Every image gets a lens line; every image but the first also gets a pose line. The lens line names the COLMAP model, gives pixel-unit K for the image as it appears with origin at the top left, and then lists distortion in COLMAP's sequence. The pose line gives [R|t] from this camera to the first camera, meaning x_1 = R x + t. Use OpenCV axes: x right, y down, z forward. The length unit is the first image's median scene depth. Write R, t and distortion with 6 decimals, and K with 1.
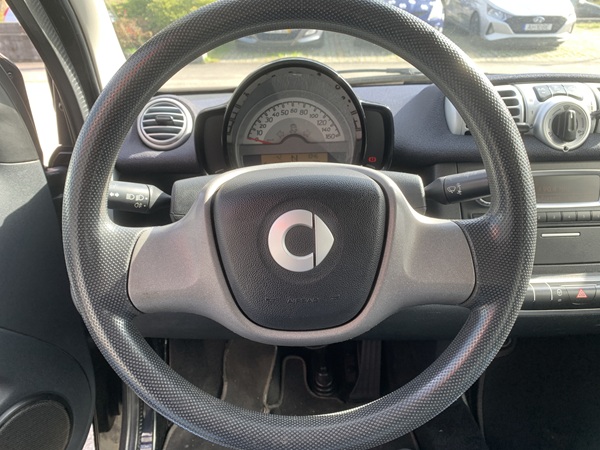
lens RADIAL K [[463.9, 0, 294.3], [0, 463.9, 219.8], [0, 0, 1]] dist [0.014481, -0.022294]
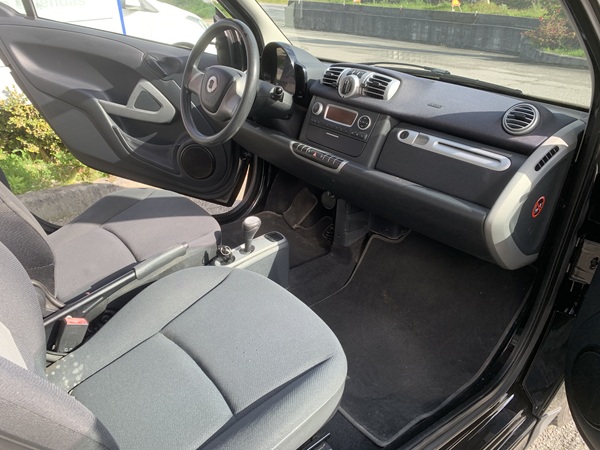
lens RADIAL K [[460.8, 0, 293.6], [0, 460.8, 218.7], [0, 0, 1]] dist [0.018264, -0.014844]
pose [[0.606235, 0.384254, -0.696296, 1.131186], [-0.373326, 0.910568, 0.177462, 0.039165], [0.702215, 0.152361, 0.695471, -0.324097]]
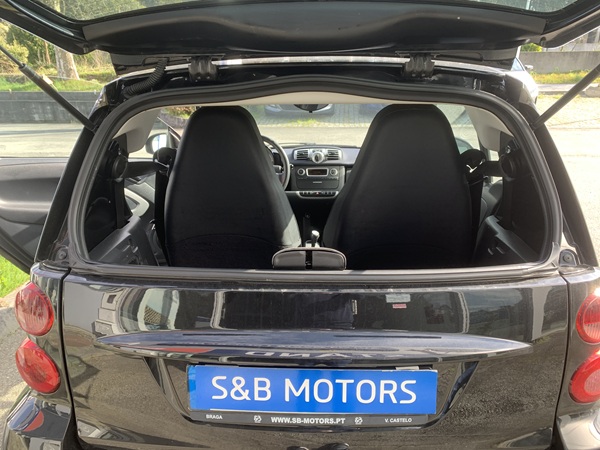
lens RADIAL K [[463.9, 0, 294.3], [0, 463.9, 219.8], [0, 0, 1]] dist [0.014481, -0.022294]
pose [[0.997391, 0.026380, -0.067190, 0.343781], [-0.033852, 0.993063, -0.112608, 0.457100], [0.063753, 0.114589, 0.991365, -1.714785]]
